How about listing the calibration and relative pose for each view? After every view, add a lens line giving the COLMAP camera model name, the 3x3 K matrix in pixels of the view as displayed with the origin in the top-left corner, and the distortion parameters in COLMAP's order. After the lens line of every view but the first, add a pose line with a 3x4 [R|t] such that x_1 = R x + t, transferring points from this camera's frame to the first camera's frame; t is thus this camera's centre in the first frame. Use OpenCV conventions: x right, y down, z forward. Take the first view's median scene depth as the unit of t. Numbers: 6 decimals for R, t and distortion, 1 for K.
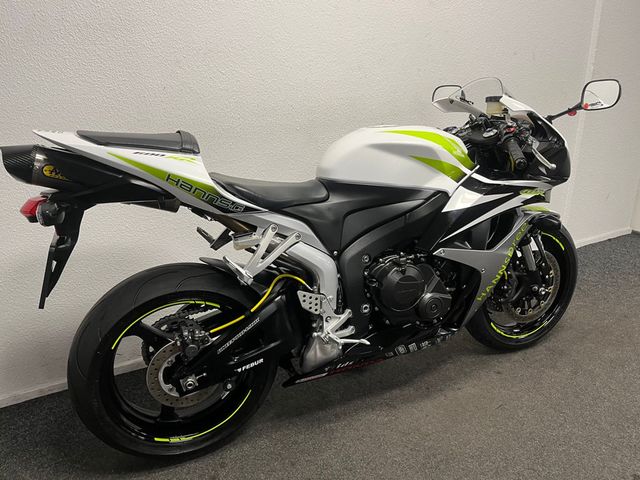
lens RADIAL K [[470.6, 0, 320.0], [0, 470.6, 240.0], [0, 0, 1]] dist [0.042071, 0.000016]
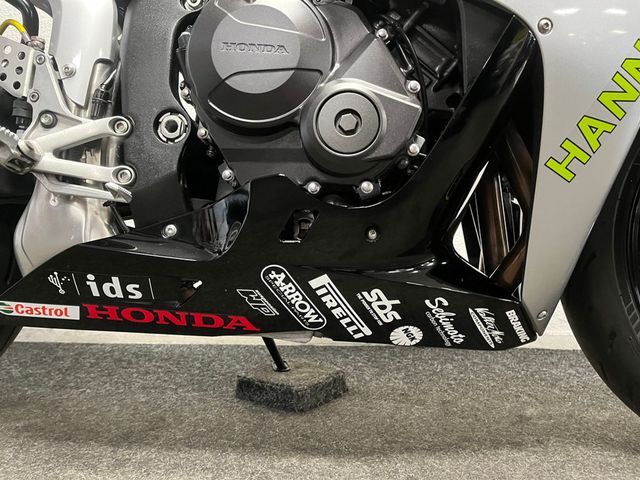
lens RADIAL K [[484.9, 0, 322.4], [0, 484.9, 222.5], [0, 0, 1]] dist [0.074628, -0.126895]
pose [[0.893366, 0.059295, -0.445400, 0.385508], [-0.194360, 0.944717, -0.264071, 0.300995], [0.405119, 0.322480, 0.855503, 0.767736]]
